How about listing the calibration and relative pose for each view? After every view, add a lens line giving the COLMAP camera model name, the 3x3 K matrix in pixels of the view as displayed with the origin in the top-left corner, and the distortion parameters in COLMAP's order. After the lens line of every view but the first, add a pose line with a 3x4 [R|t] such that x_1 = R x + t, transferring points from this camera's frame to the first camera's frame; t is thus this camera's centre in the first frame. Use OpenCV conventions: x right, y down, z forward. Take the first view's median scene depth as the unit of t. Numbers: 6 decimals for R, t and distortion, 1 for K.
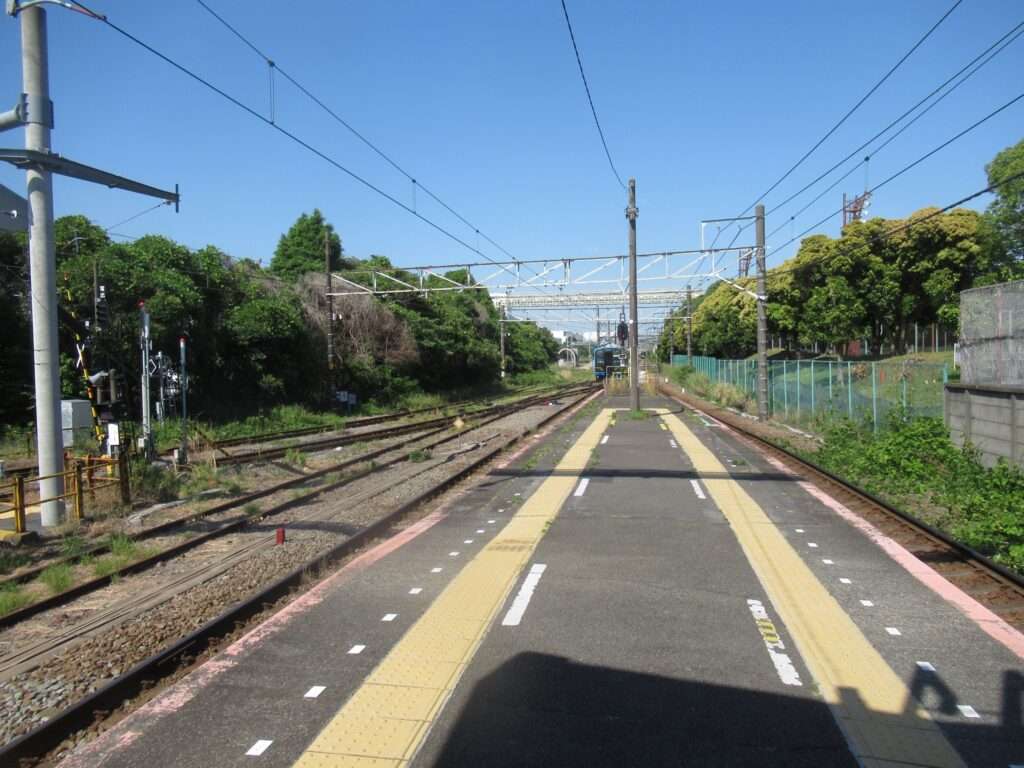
lens RADIAL K [[756.1, 0, 511.4], [0, 756.1, 383.3], [0, 0, 1]] dist [0.003918, -0.007060]
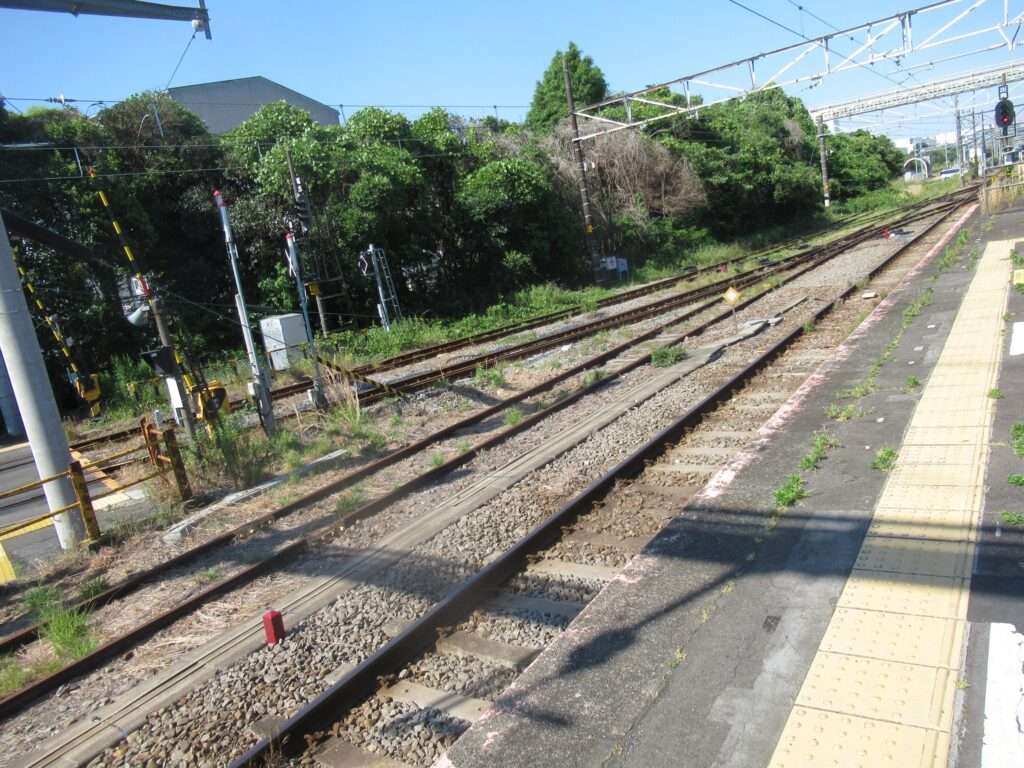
lens RADIAL K [[756.1, 0, 509.8], [0, 756.1, 383.5], [0, 0, 1]] dist [0.003918, -0.007060]
pose [[0.906403, -0.061297, -0.417943, 0.017139], [0.140587, 0.976785, 0.161634, -0.004001], [0.398333, -0.205263, 0.893979, 0.210208]]
